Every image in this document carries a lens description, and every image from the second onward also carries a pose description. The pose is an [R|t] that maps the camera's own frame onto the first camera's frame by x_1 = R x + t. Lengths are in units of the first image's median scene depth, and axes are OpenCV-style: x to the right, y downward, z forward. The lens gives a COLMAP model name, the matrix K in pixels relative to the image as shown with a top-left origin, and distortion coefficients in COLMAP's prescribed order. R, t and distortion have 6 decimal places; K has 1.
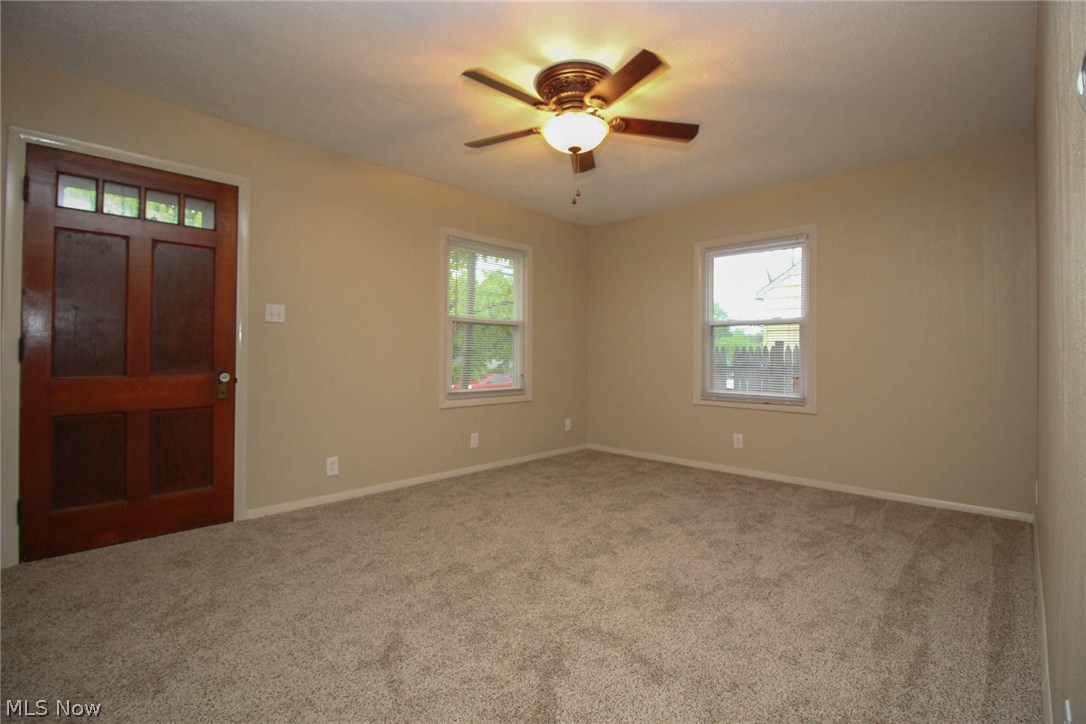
lens RADIAL K [[500.8, 0, 545.4], [0, 500.8, 358.2], [0, 0, 1]] dist [-0.012238, -0.005705]
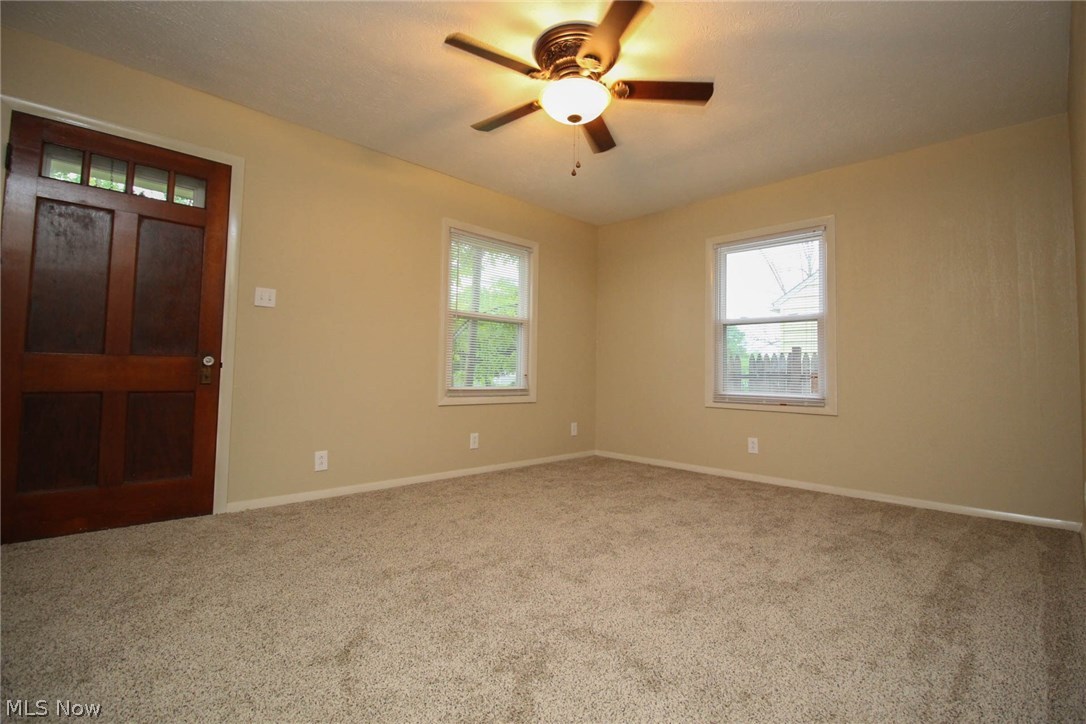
lens RADIAL K [[500.8, 0, 546.4], [0, 500.8, 356.2], [0, 0, 1]] dist [-0.012238, -0.005705]
pose [[0.999568, 0.010566, -0.027419, 0.034941], [-0.011760, 0.998973, -0.043766, 0.072747], [0.026928, 0.044069, 0.998666, 0.071497]]
